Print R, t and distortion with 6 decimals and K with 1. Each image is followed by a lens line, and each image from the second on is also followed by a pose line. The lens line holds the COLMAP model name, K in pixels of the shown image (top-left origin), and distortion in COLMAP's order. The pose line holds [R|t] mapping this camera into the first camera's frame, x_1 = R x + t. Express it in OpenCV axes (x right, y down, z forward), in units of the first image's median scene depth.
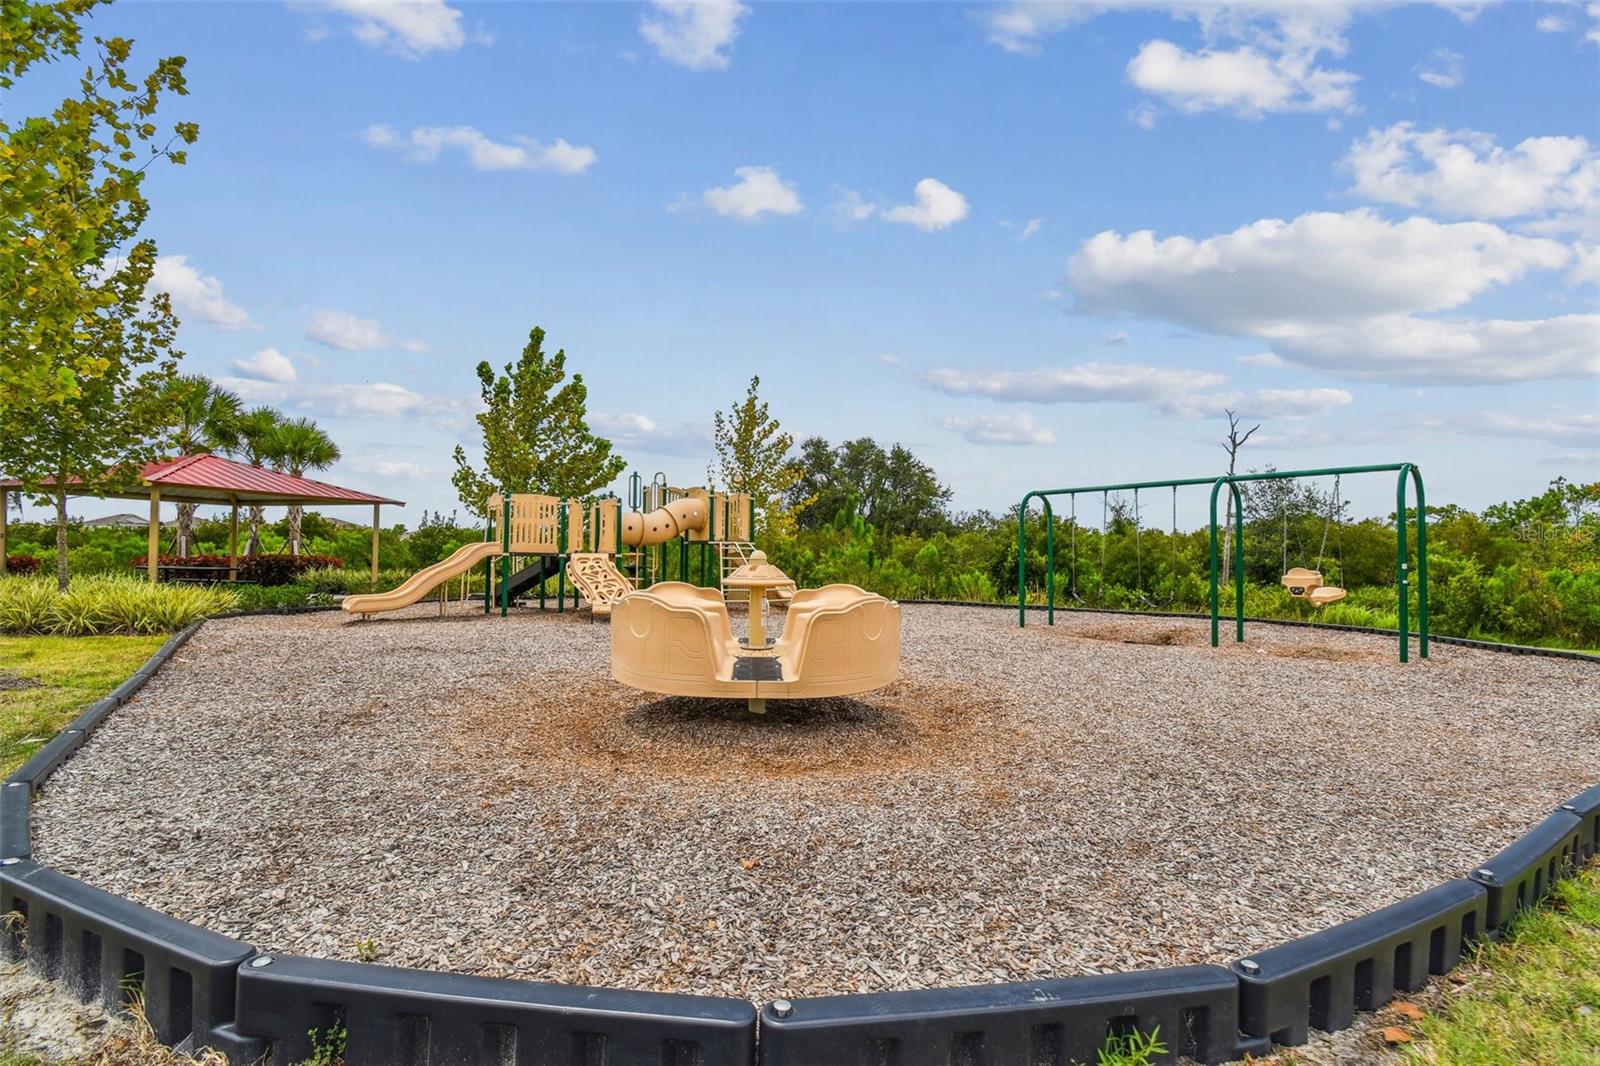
lens RADIAL K [[689.6, 0, 802.7], [0, 689.6, 524.4], [0, 0, 1]] dist [-0.000307, -0.000043]
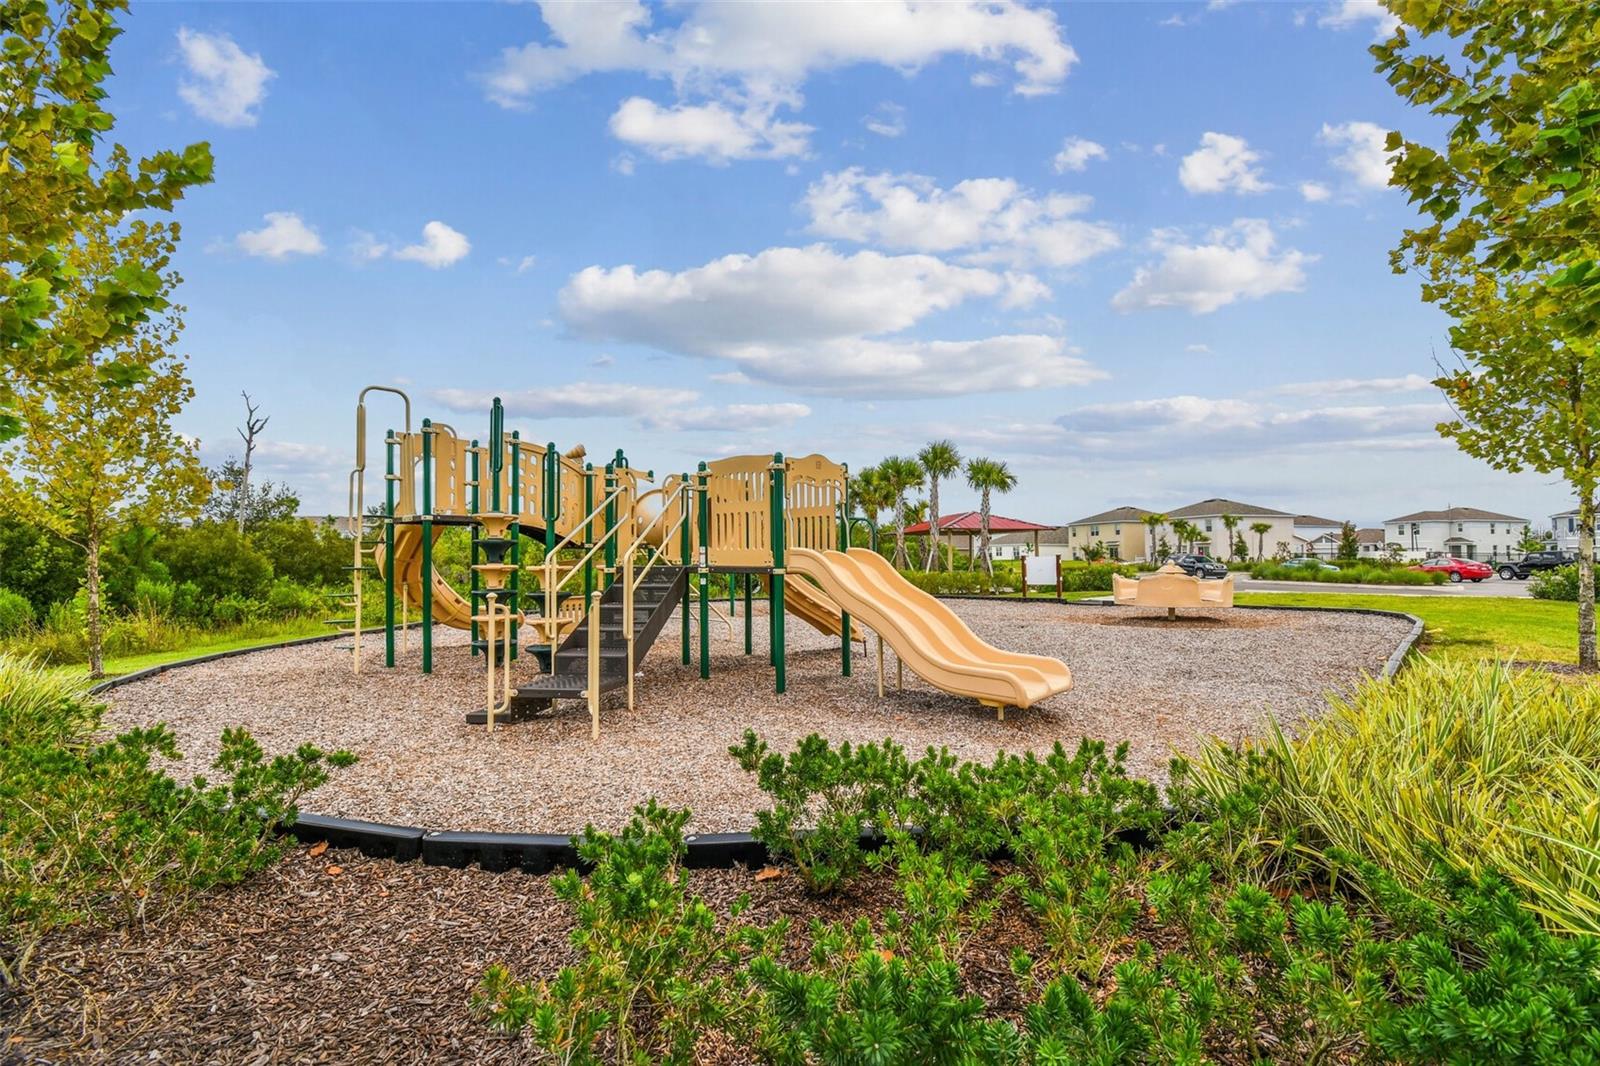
lens RADIAL K [[689.6, 0, 801.5], [0, 689.6, 518.9], [0, 0, 1]] dist [-0.000307, -0.000043]
pose [[0.999948, -0.010170, 0.000519, 0.779290], [0.010170, 0.999948, 0.000254, -0.007163], [-0.000521, -0.000249, 1.000000, -0.132875]]
